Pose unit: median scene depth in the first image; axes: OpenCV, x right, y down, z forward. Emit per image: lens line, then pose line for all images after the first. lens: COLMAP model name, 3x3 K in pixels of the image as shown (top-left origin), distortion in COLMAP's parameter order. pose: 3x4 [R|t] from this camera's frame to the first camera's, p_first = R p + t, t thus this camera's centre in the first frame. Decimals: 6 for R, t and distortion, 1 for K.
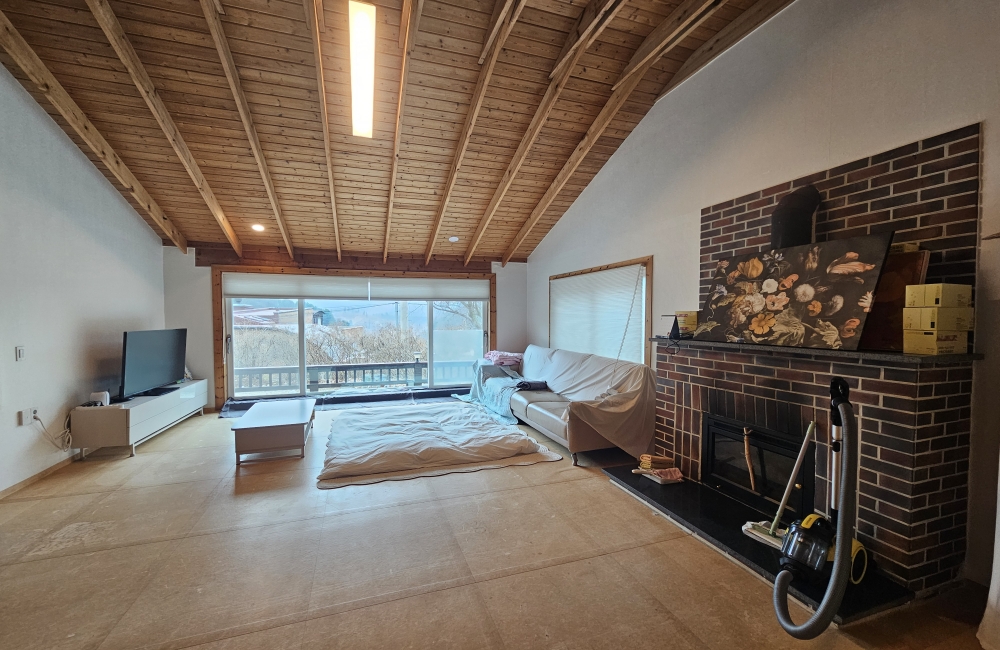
lens RADIAL K [[410.0, 0, 500.0], [0, 410.0, 325.0], [0, 0, 1]] dist [-0.000266, -0.000080]
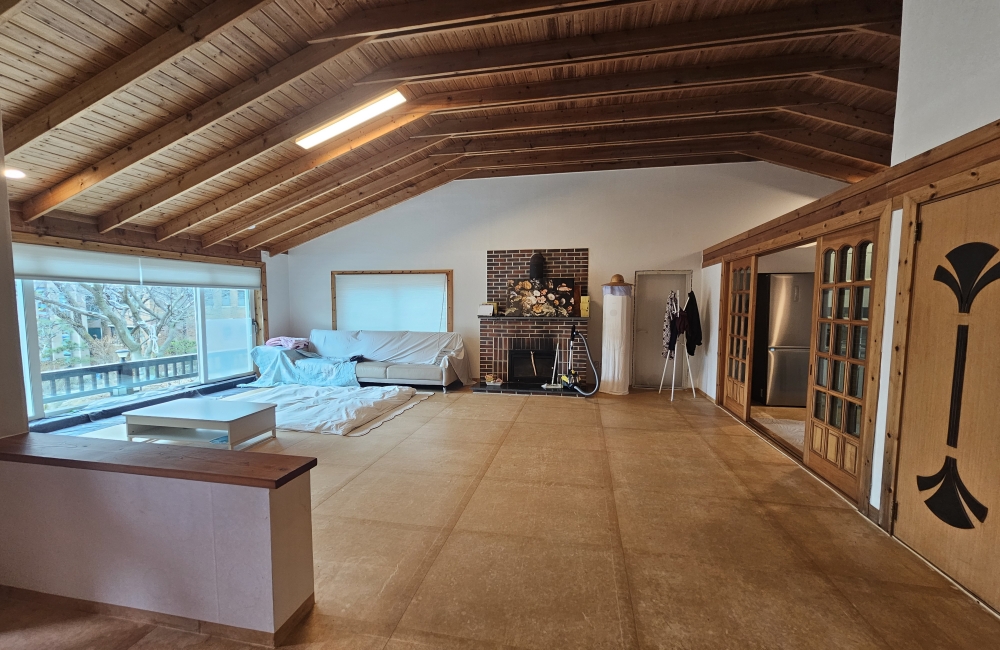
lens RADIAL K [[410.0, 0, 500.0], [0, 410.0, 325.0], [0, 0, 1]] dist [-0.000266, -0.000080]
pose [[0.508110, -0.042397, 0.860248, -1.407201], [0.014836, 0.999070, 0.040475, -0.006193], [-0.861165, -0.007803, 0.508266, -0.065565]]
